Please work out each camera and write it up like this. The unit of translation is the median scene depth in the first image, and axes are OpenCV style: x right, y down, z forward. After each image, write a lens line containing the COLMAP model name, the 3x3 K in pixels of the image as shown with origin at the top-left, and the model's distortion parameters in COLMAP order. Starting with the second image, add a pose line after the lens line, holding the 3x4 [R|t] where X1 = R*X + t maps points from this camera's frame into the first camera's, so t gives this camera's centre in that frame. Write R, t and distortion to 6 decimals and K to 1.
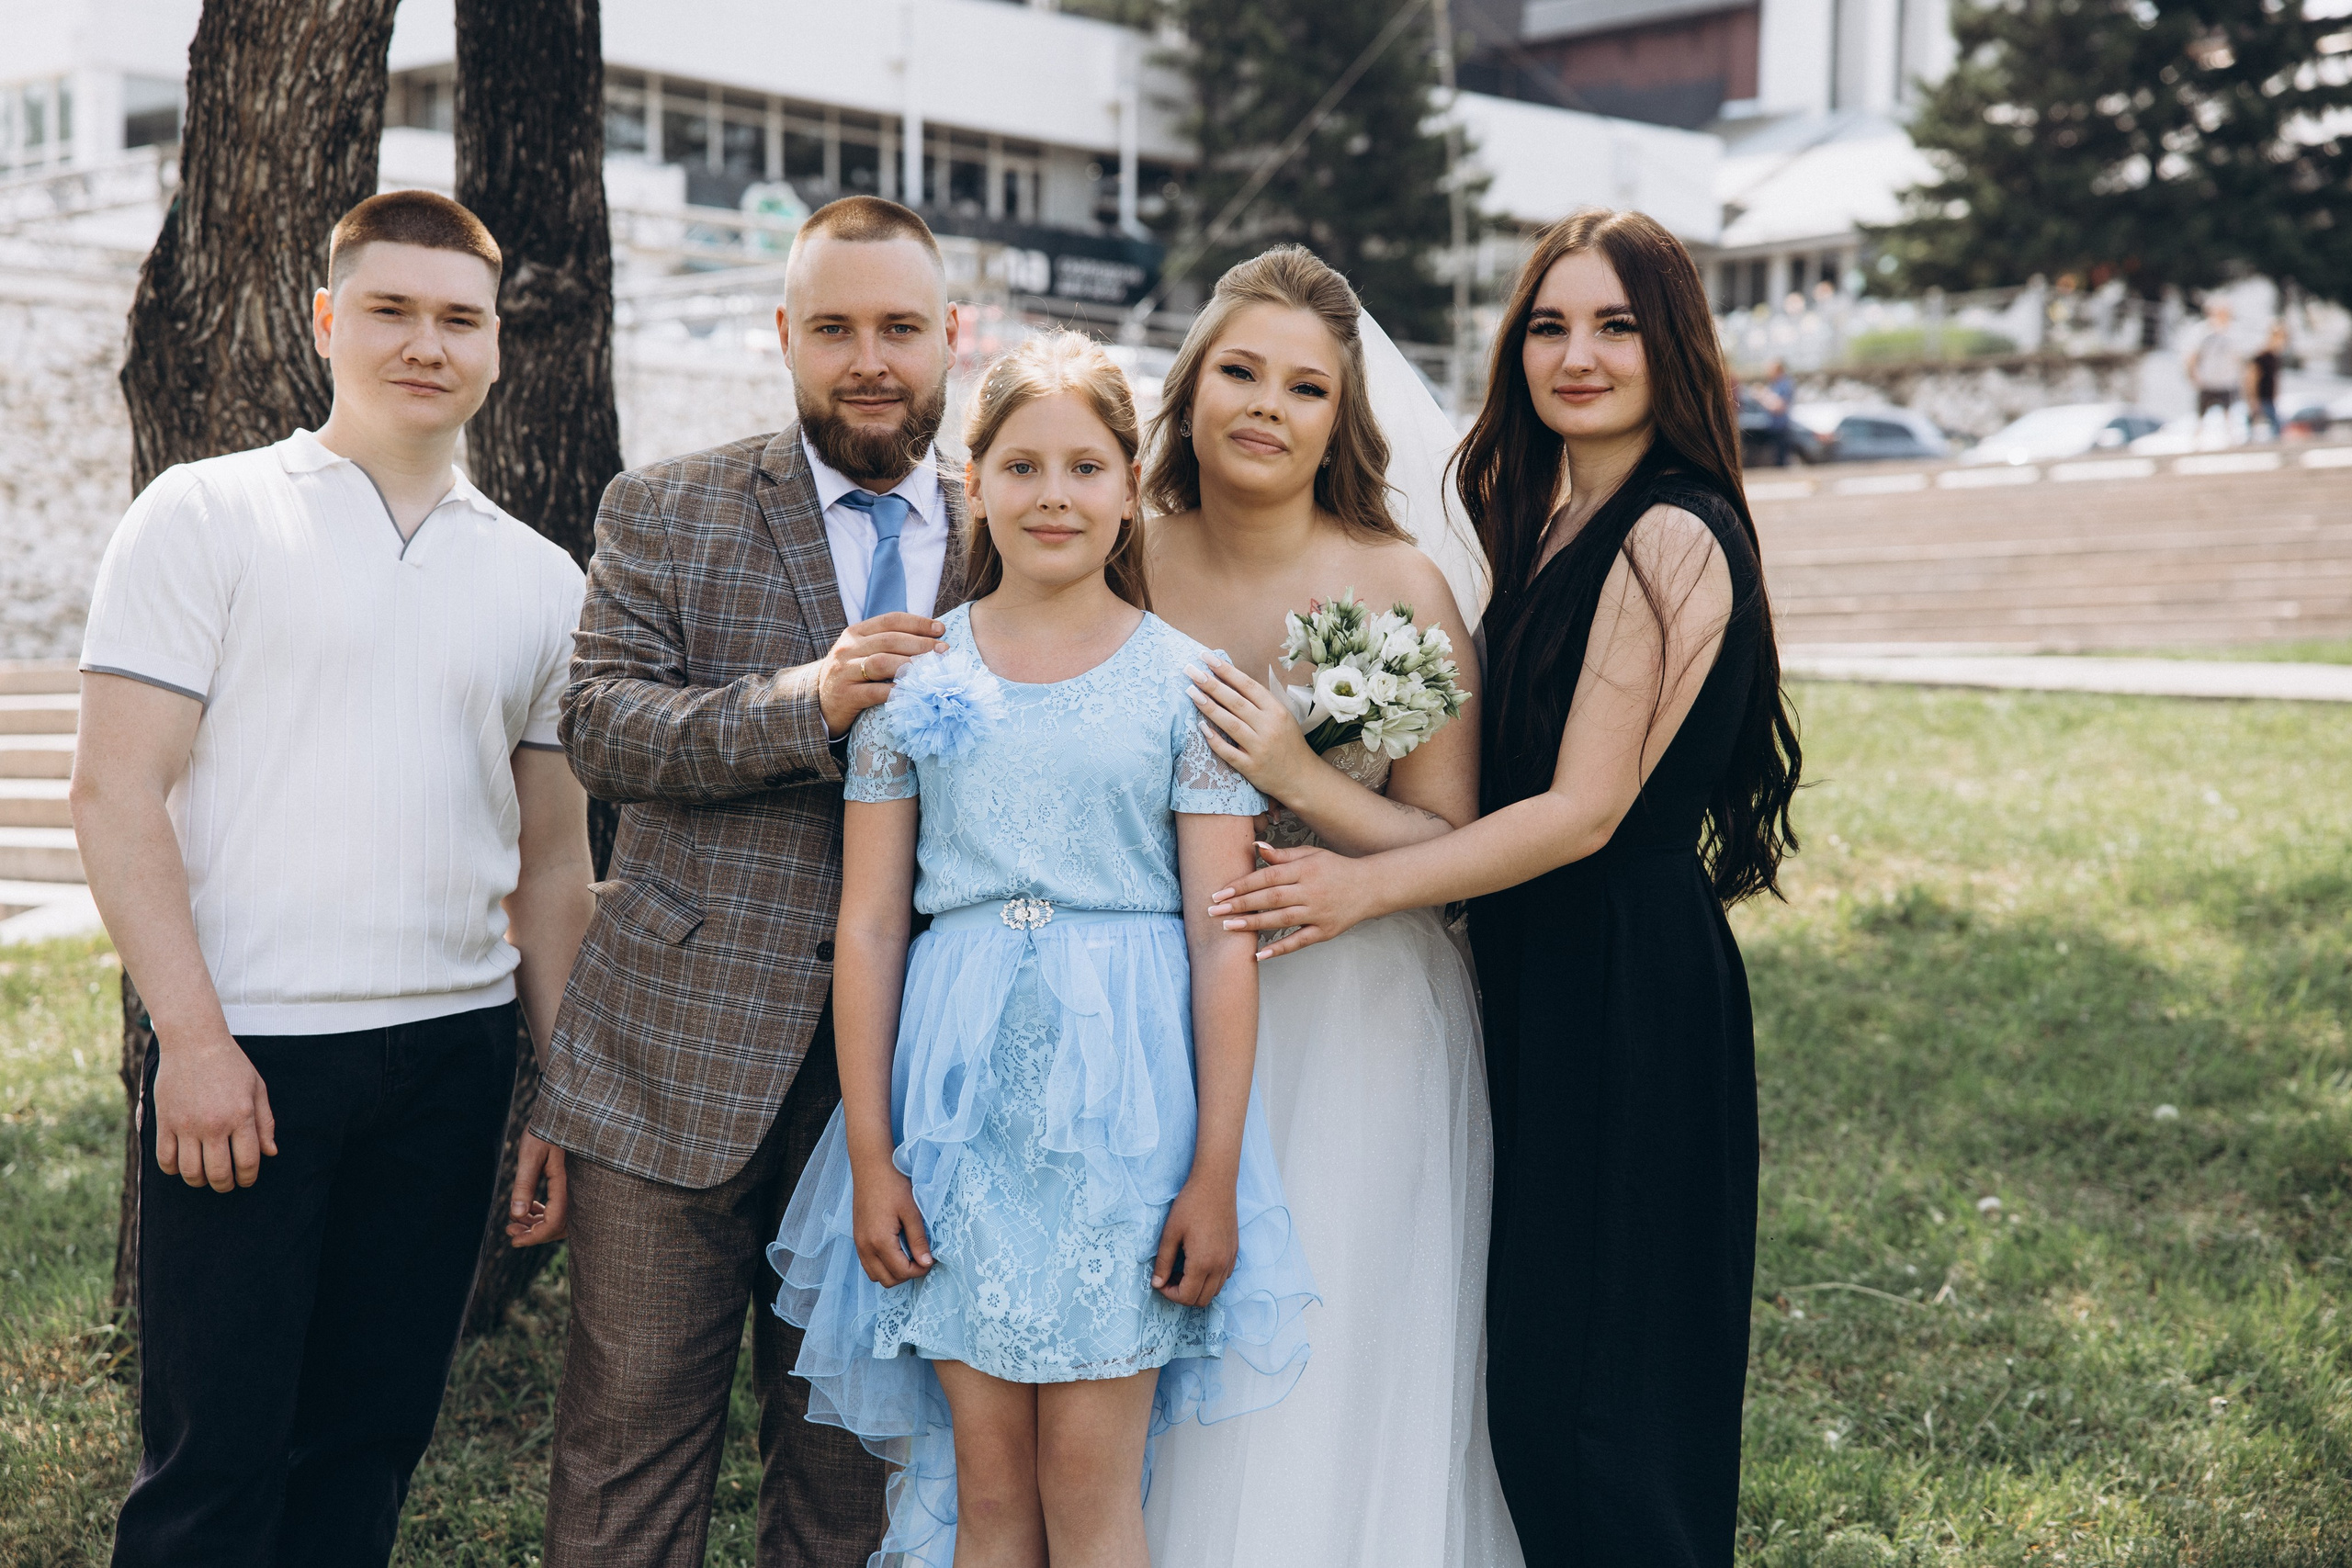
lens RADIAL K [[3919.2, 0, 1143.5], [0, 3919.2, 781.4], [0, 0, 1]] dist [0.658313, -2.412940]
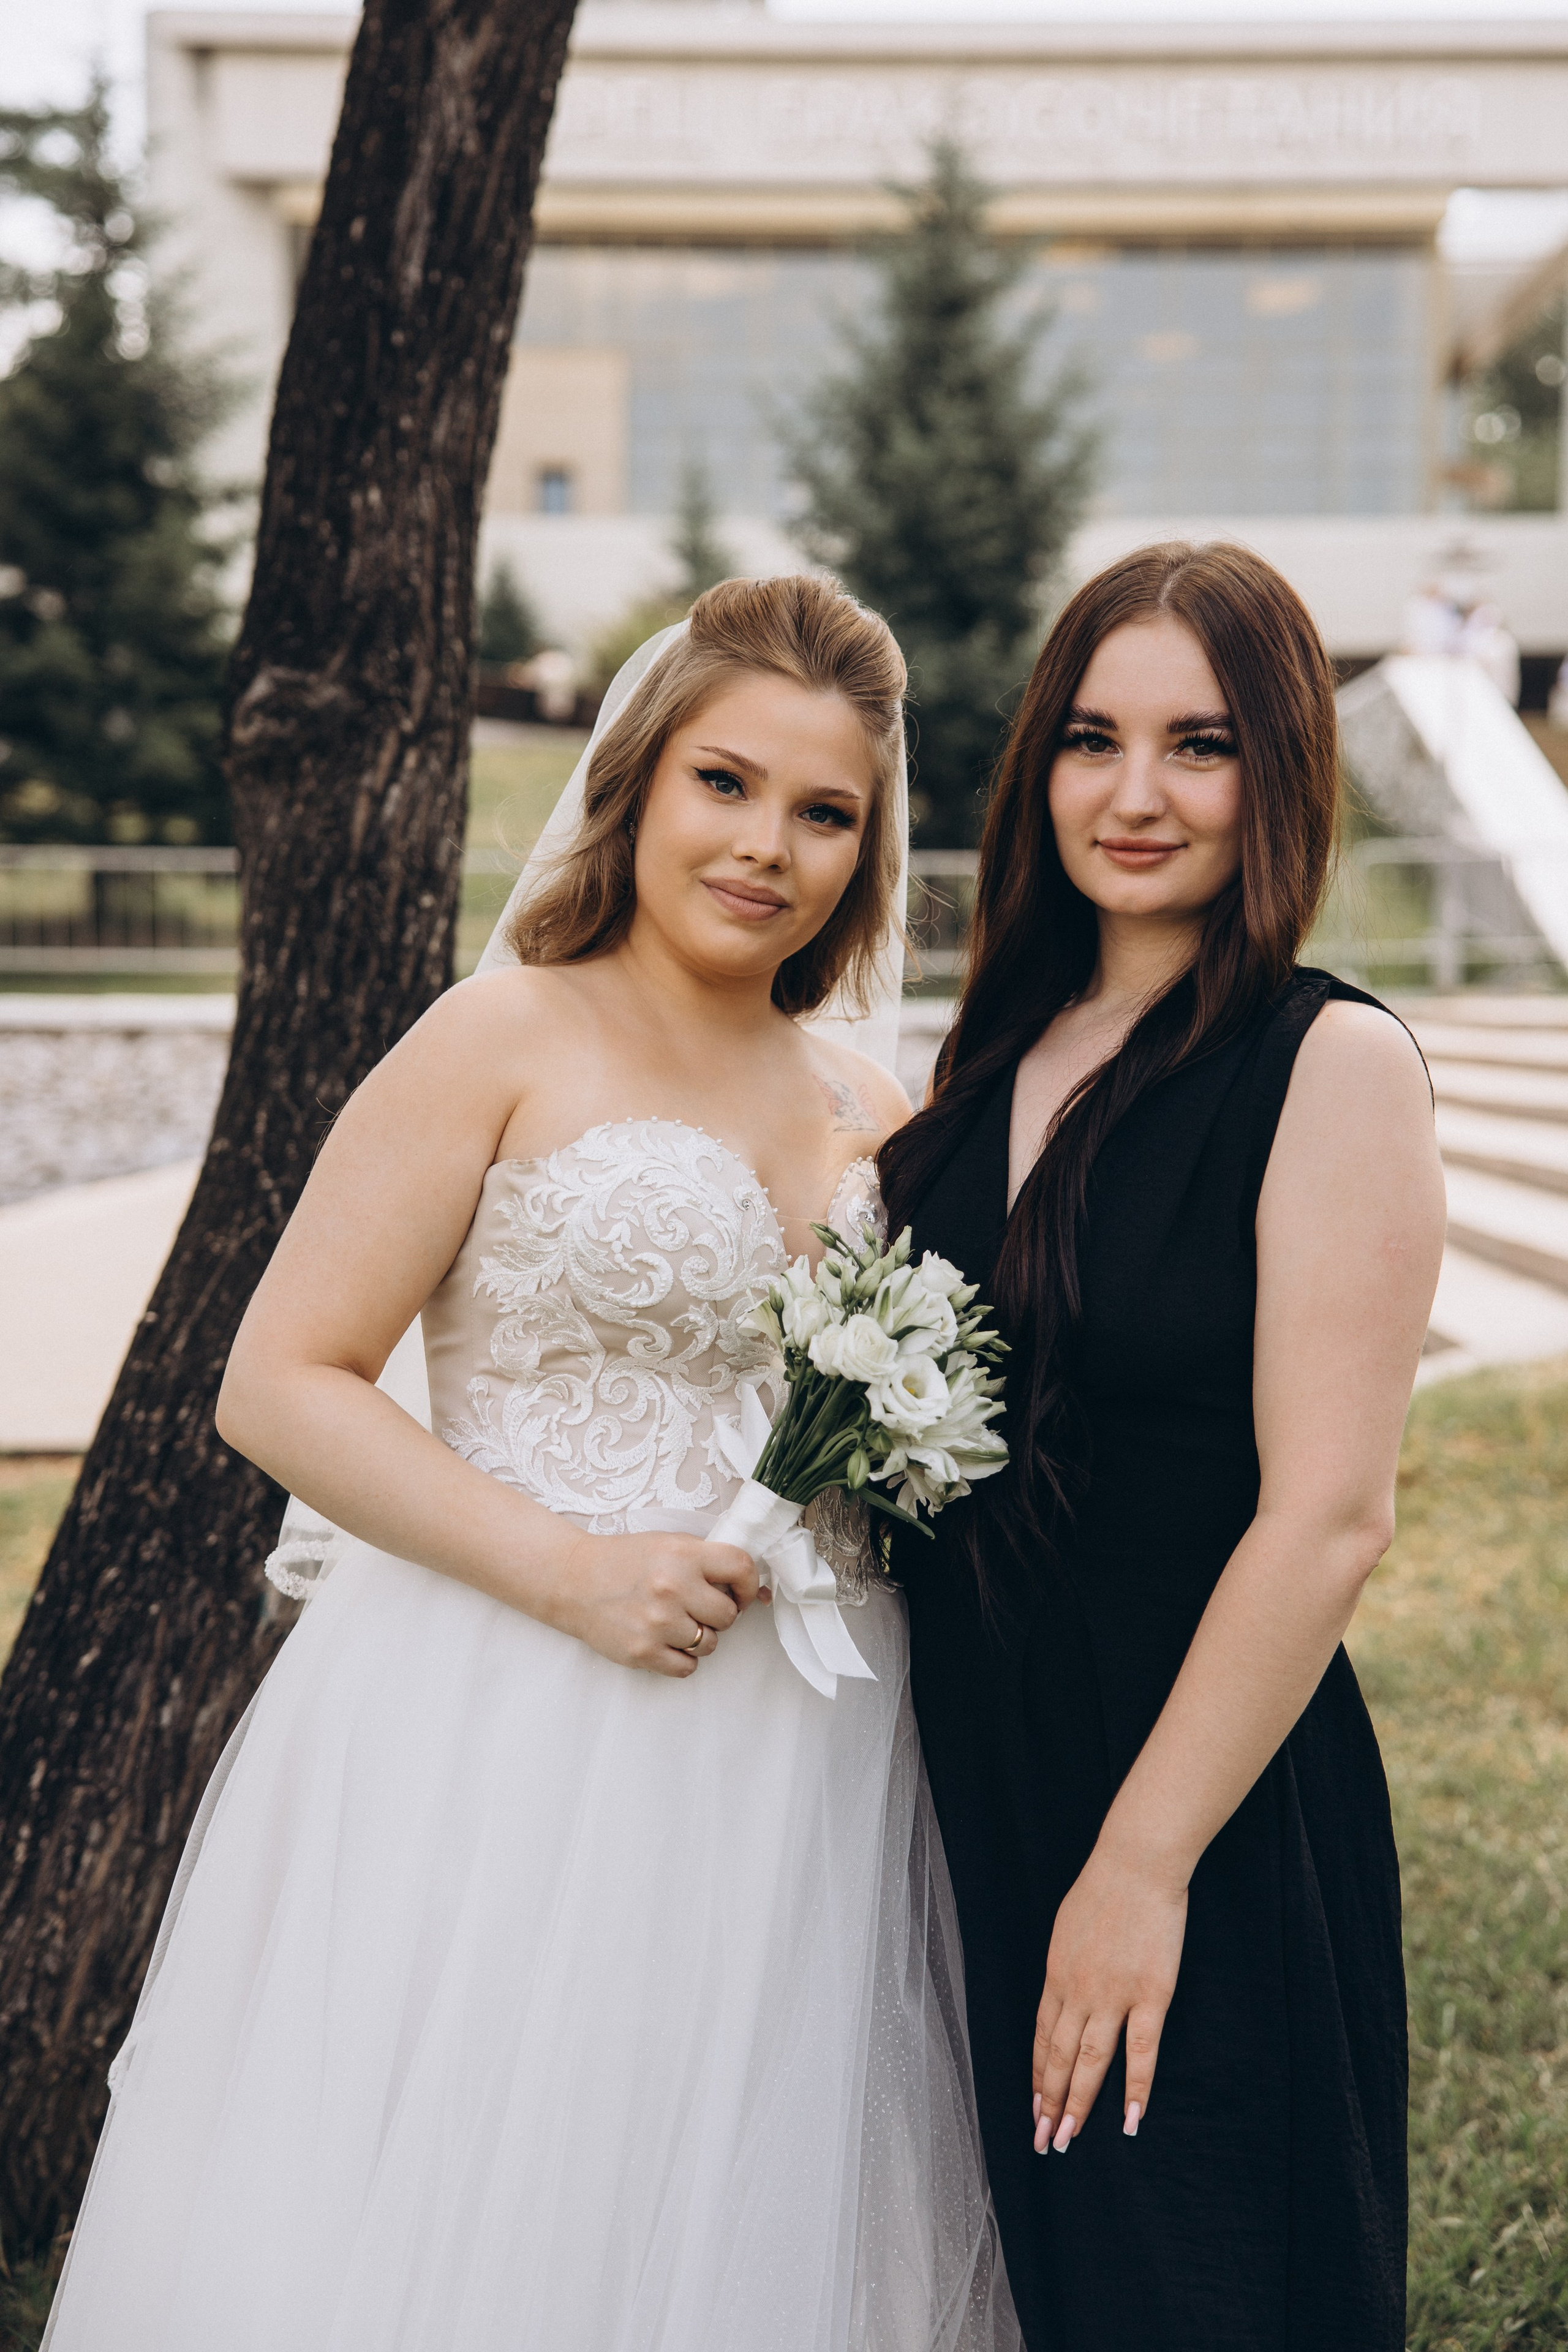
lens RADIAL K [[3662.1, 0, 769.3], [0, 3662.1, 1179.5], [0, 0, 1]] dist [0.514658, -1.521450]
pose [[0.706462, 0.032605, -0.707000, 0.348168], [-0.005581, 0.999164, 0.040502, -0.069586], [0.707729, -0.024667, 0.706053, 0.616639]]
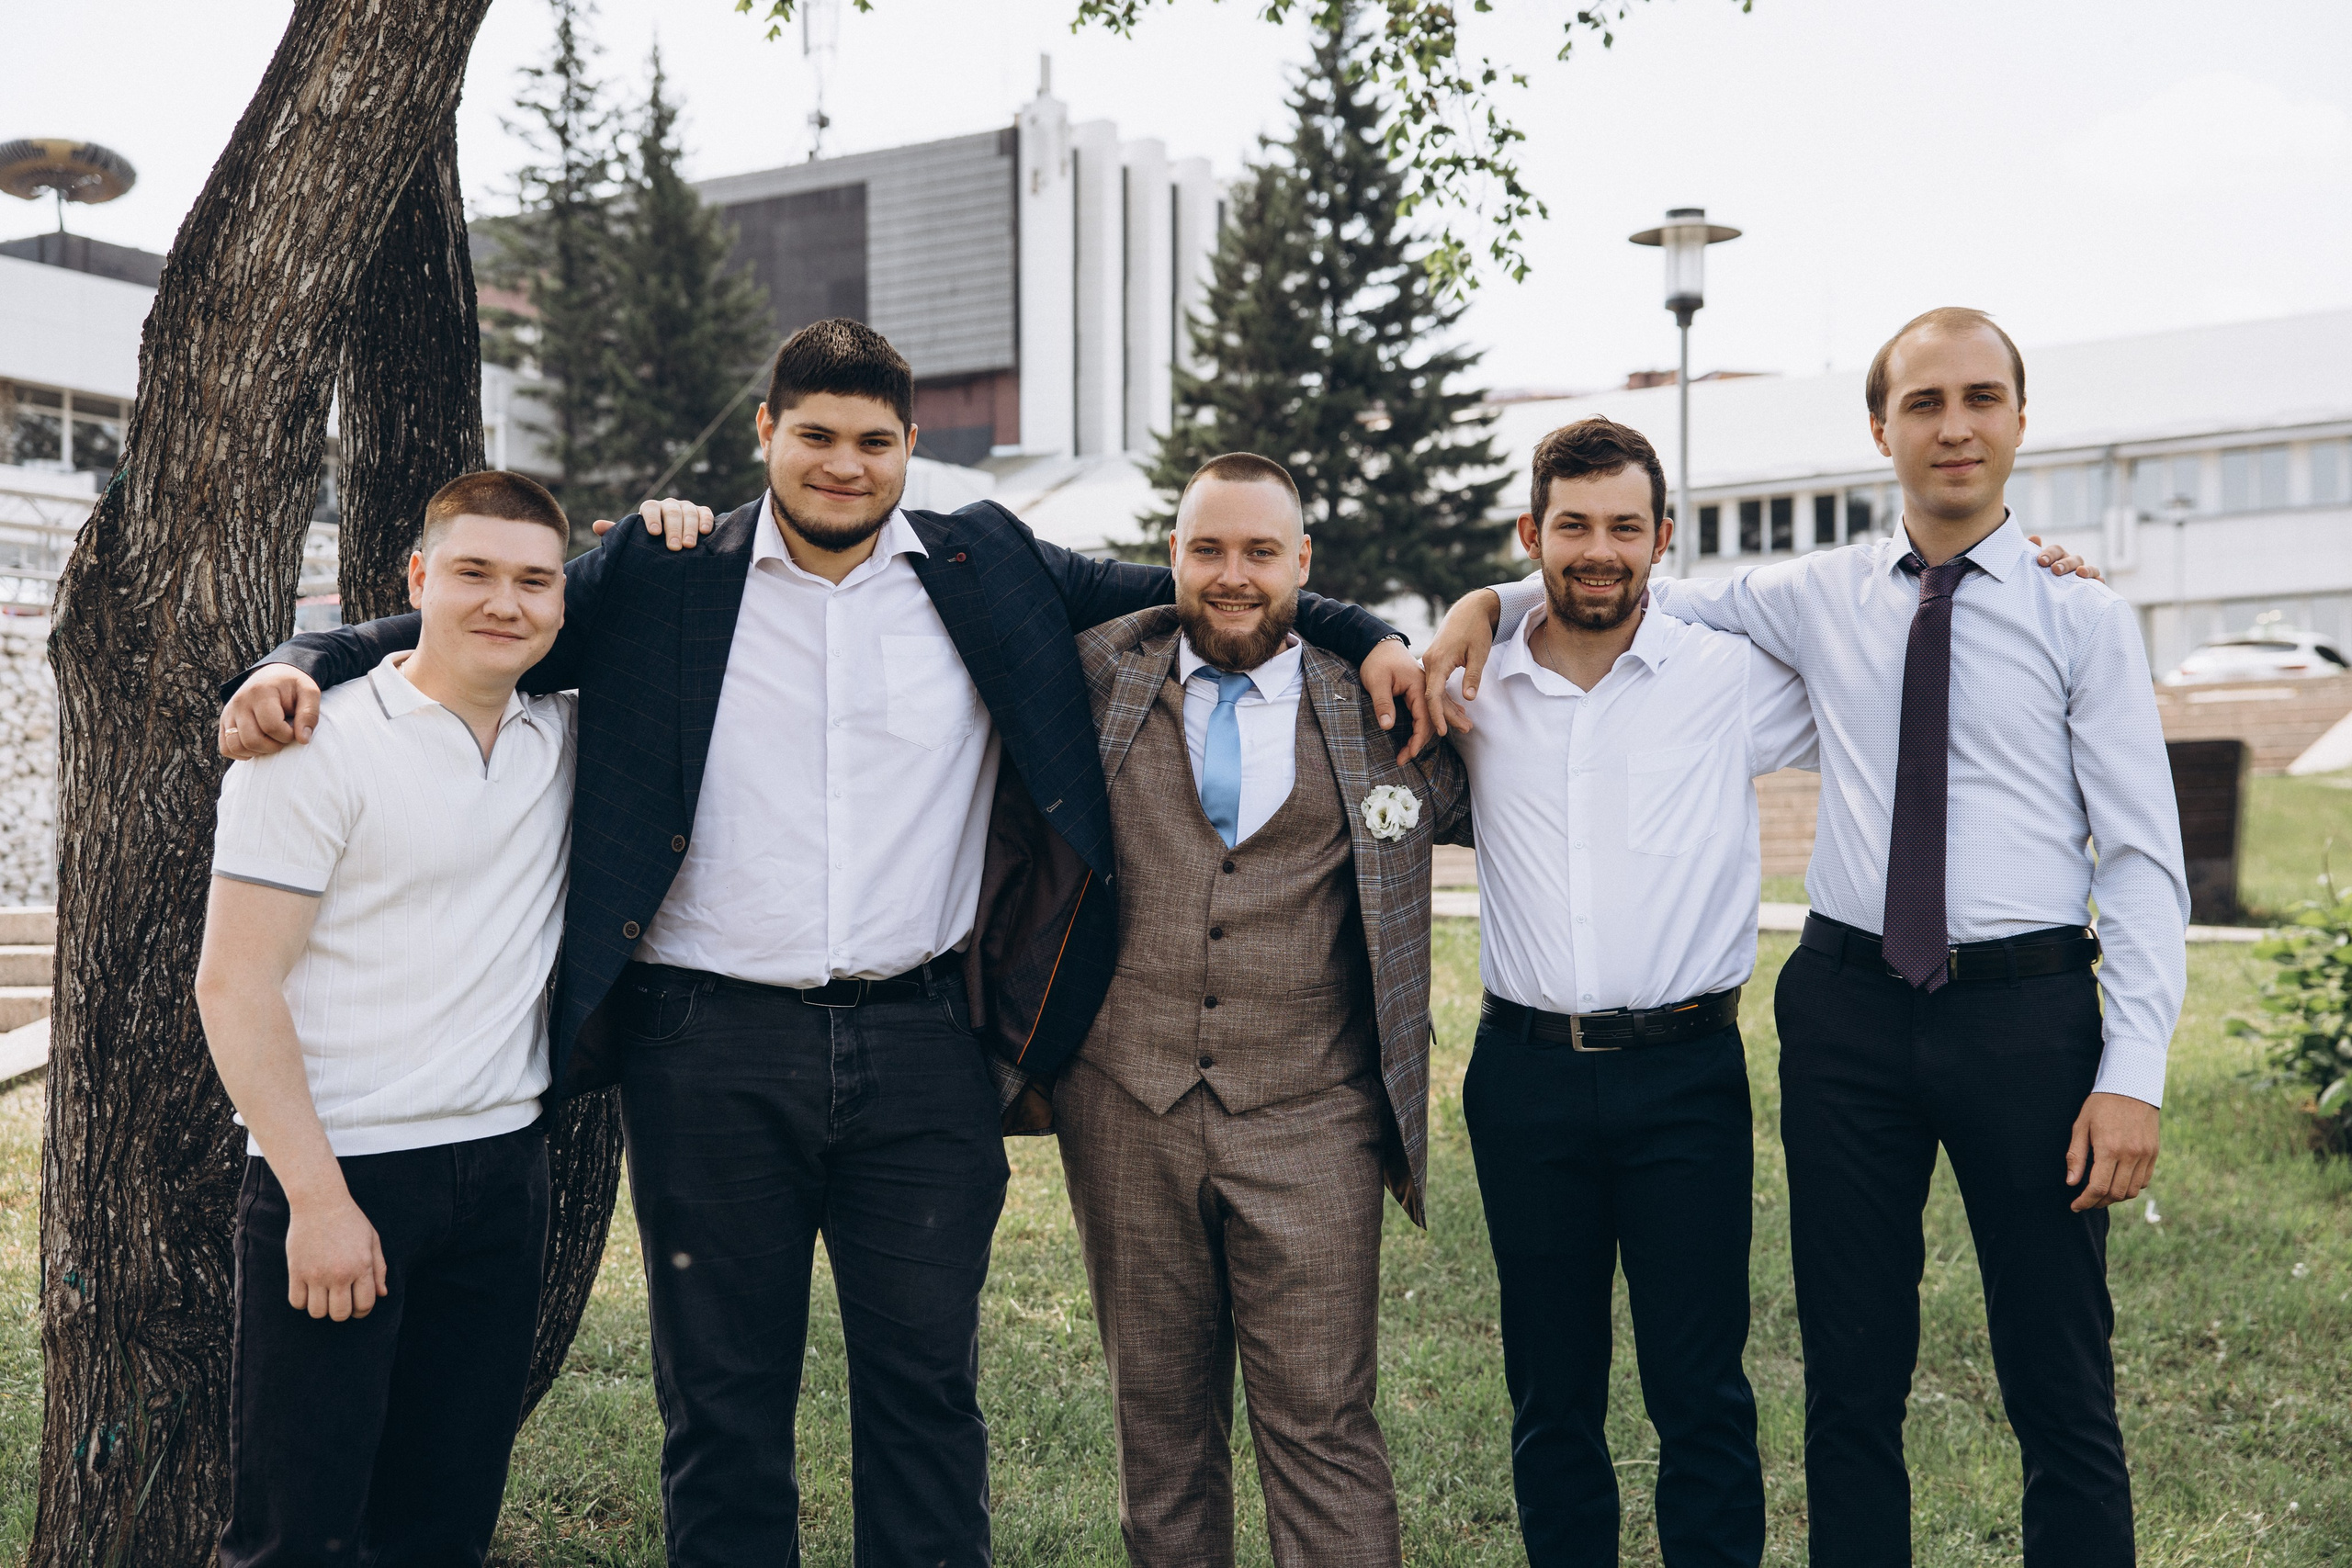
lens RADIAL K [[3284.1, 0, 1175.8], [0, 3284.1, 790.2], [0, 0, 1]] dist [0.432800, -1.182324]
pose [[0.979933, -0.003053, 0.199302, -0.136048], [0.015497, 0.998023, -0.060911, -0.005605], [-0.198722, 0.062777, 0.978043, 0.105442]]
